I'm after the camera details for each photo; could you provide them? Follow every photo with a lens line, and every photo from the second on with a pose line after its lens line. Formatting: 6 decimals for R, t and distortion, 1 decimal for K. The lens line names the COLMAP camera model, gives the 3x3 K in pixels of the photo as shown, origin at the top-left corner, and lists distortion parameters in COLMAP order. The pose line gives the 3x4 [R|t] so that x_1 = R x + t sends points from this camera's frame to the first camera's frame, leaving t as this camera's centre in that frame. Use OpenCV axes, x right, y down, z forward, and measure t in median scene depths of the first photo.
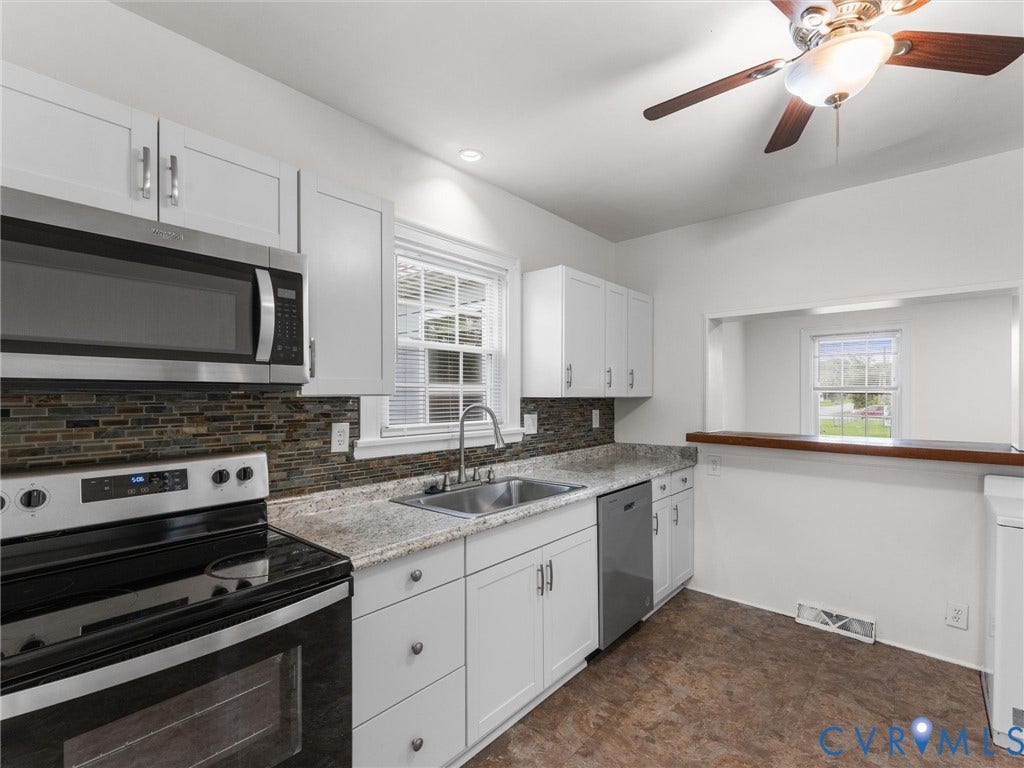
lens RADIAL K [[468.8, 0, 507.8], [0, 468.8, 394.4], [0, 0, 1]] dist [0.003227, -0.001590]
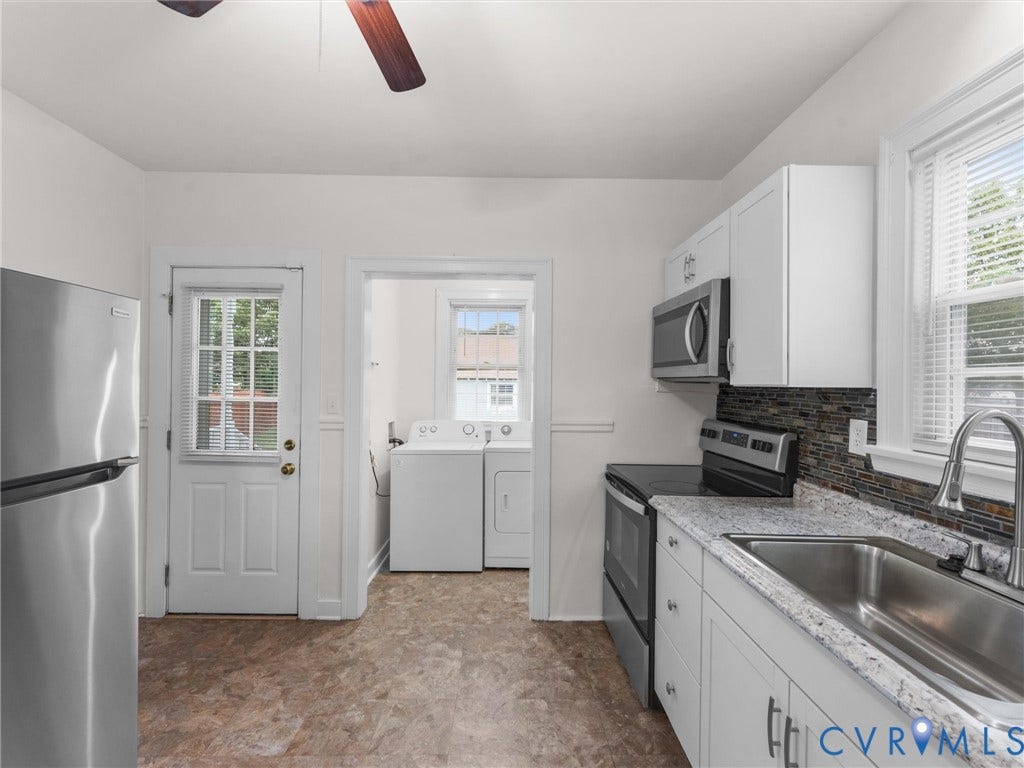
lens RADIAL K [[468.8, 0, 509.9], [0, 468.8, 382.9], [0, 0, 1]] dist [0.003227, -0.001590]
pose [[-0.731422, -0.007060, -0.681889, 0.643354], [-0.010061, 0.999949, 0.000439, 0.000989], [0.681851, 0.007181, -0.731456, 1.146714]]
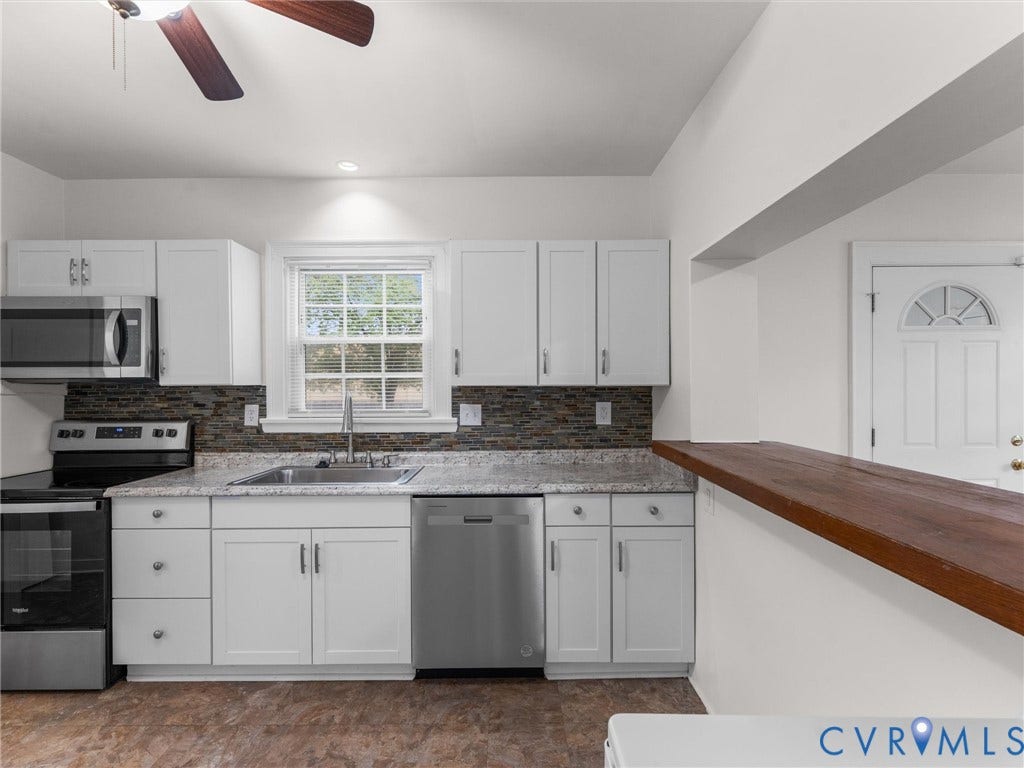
lens RADIAL K [[468.8, 0, 507.4], [0, 468.8, 386.3], [0, 0, 1]] dist [0.003227, -0.001590]
pose [[0.666637, 0.001149, -0.745382, 1.127772], [0.004972, 0.999970, 0.005988, 0.002264], [0.745366, -0.007698, 0.666611, 0.620292]]
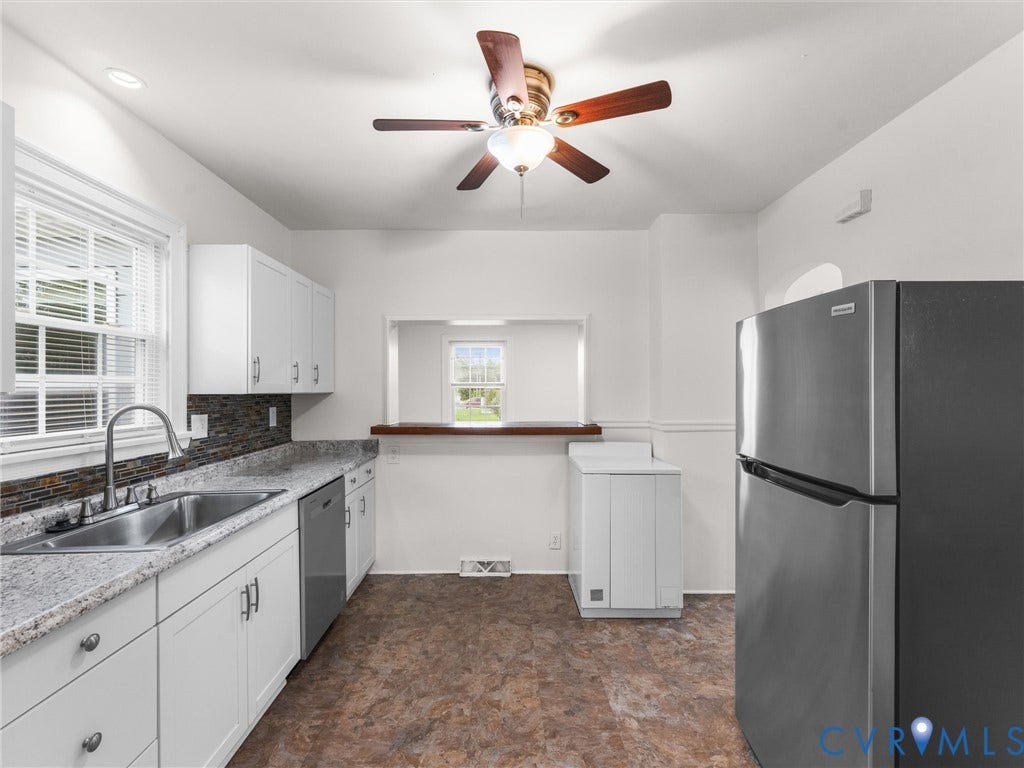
lens RADIAL K [[468.8, 0, 505.7], [0, 468.8, 386.8], [0, 0, 1]] dist [0.003227, -0.001590]
pose [[0.743672, -0.001878, 0.668542, -0.148585], [0.006009, 0.999974, -0.003876, -0.000832], [-0.668518, 0.006900, 0.743664, 0.022410]]
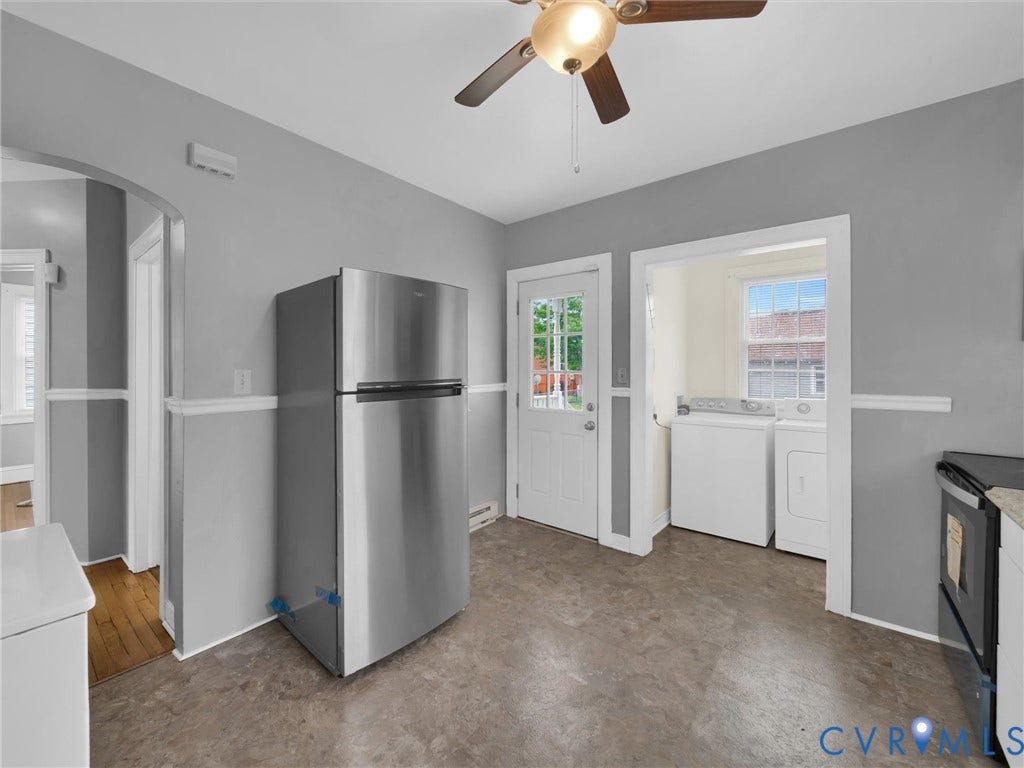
lens RADIAL K [[415.3, 0, 501.9], [0, 415.3, 367.6], [0, 0, 1]] dist [-0.005960, 0.000545]
pose [[-0.998743, -0.001149, -0.050104, 0.595592], [-0.001254, 0.999997, 0.002066, 0.034785], [0.050102, 0.002126, -0.998742, 1.259123]]
